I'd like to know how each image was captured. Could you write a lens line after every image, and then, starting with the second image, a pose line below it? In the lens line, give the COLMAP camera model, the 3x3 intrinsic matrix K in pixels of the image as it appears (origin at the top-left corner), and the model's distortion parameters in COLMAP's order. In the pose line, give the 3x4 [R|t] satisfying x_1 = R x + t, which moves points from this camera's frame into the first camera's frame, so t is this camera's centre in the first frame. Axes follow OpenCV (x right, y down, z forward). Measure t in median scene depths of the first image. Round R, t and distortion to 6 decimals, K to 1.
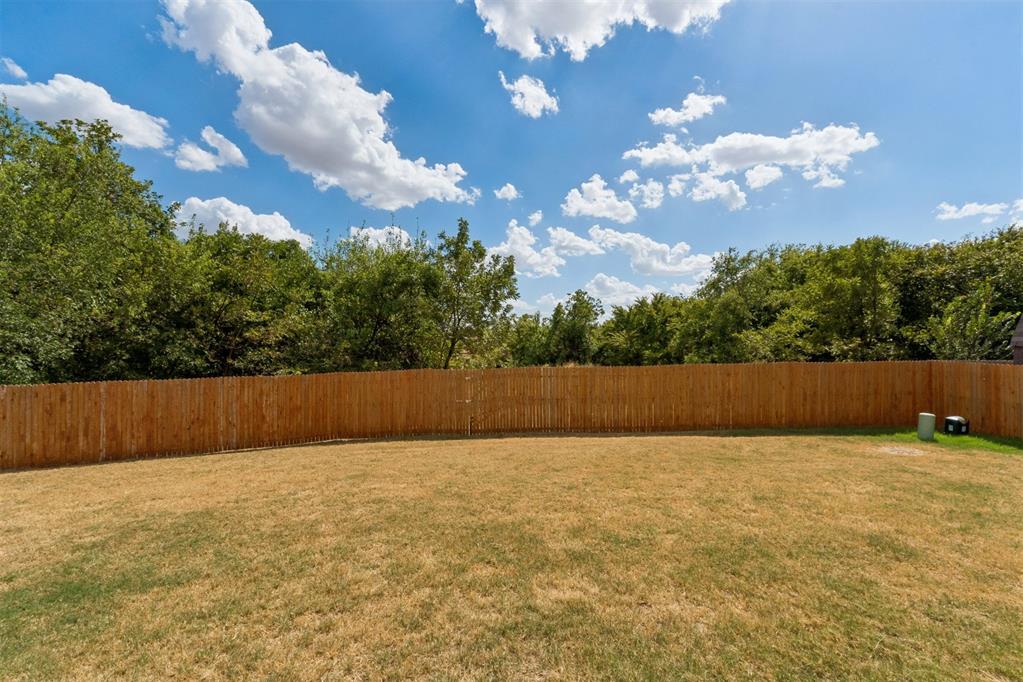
lens RADIAL K [[441.9, 0, 503.6], [0, 441.9, 342.5], [0, 0, 1]] dist [0.016942, 0.000090]
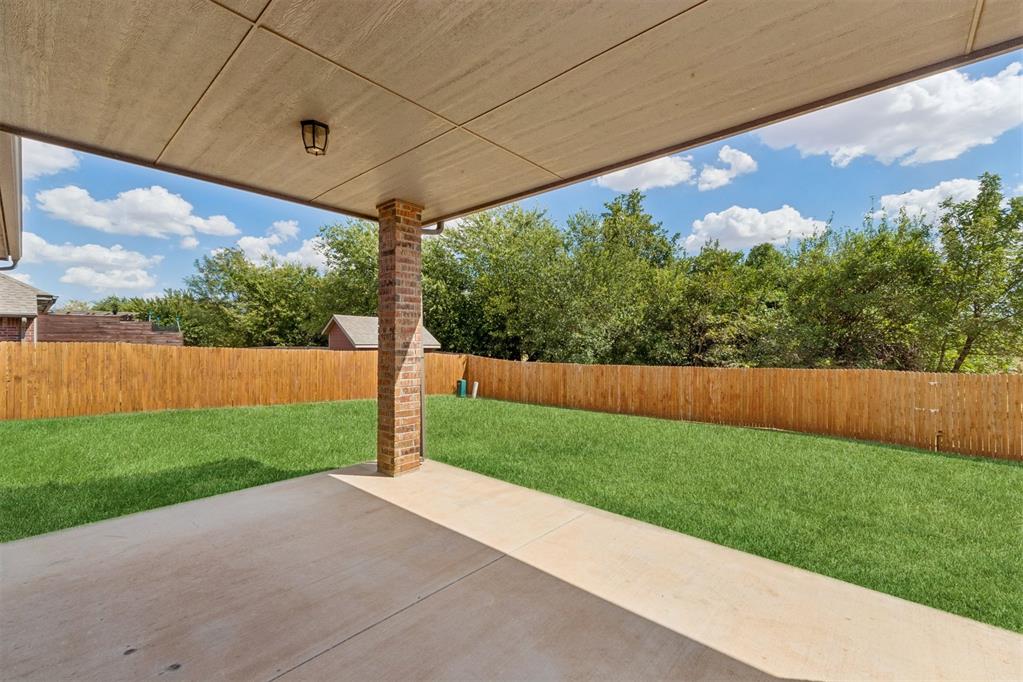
lens RADIAL K [[441.9, 0, 512.4], [0, 441.9, 341.2], [0, 0, 1]] dist [0.016942, 0.000090]
pose [[0.494449, 0.000220, -0.869207, 0.228477], [0.008714, 0.999948, 0.005211, -0.009169], [0.869163, -0.010151, 0.494422, -0.099443]]
